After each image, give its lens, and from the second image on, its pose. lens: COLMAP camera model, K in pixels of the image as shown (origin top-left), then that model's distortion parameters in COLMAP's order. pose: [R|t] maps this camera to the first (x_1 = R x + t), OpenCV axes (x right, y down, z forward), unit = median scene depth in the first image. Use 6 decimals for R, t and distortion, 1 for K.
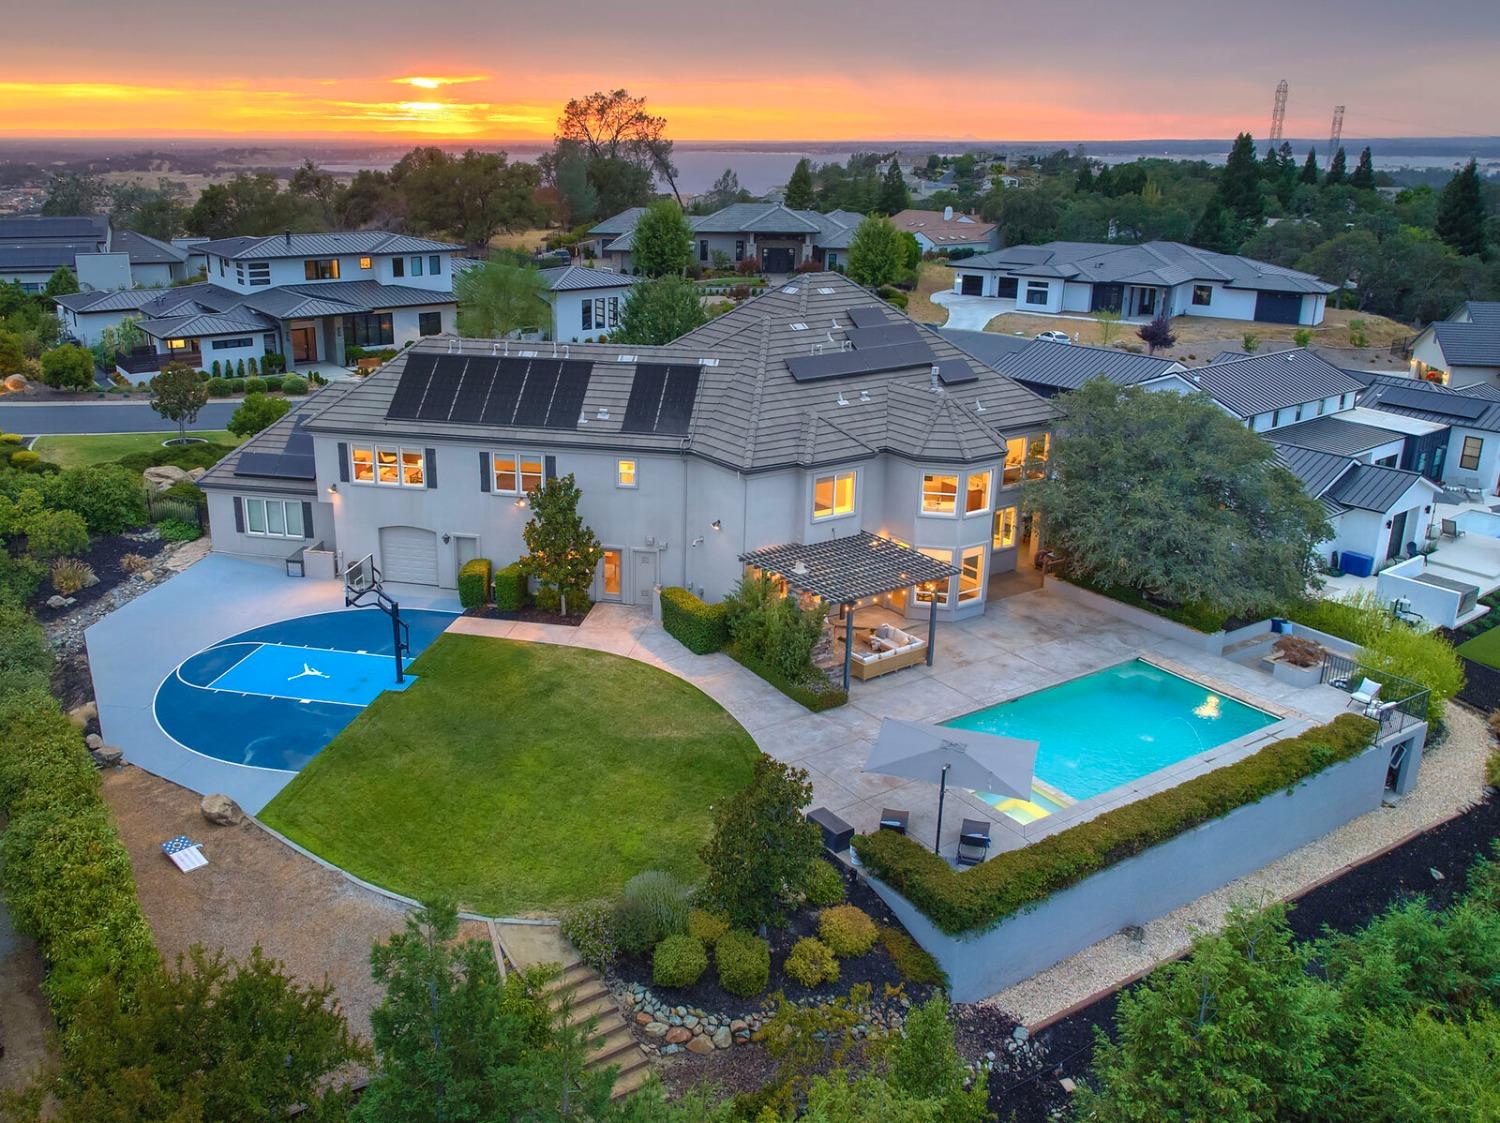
lens RADIAL K [[1228.6, 0, 667.9], [0, 1228.6, 505.9], [0, 0, 1]] dist [0.007084, -0.003095]
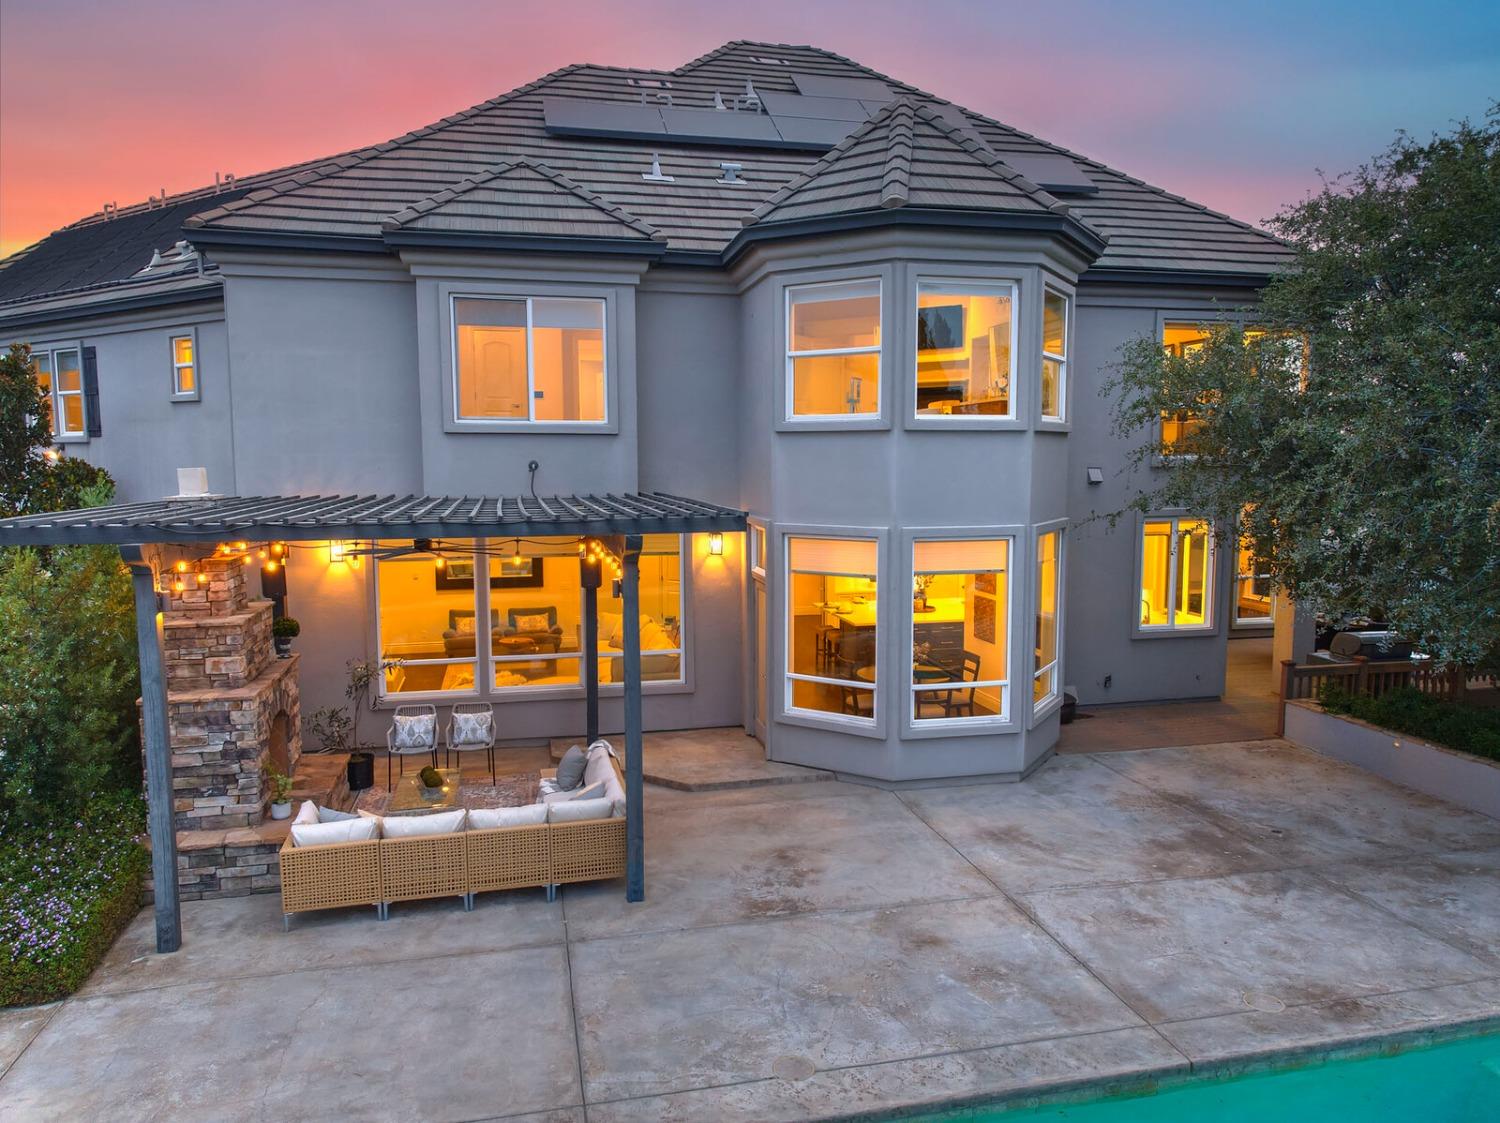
lens RADIAL K [[1039.7, 0, 753.3], [0, 1039.7, 557.4], [0, 0, 1]] dist [0.005597, -0.004060]
pose [[0.943312, 0.023880, -0.331048, 0.282015], [-0.088815, 0.979197, -0.182441, 0.089791], [0.319805, 0.201501, 0.925809, 0.730230]]
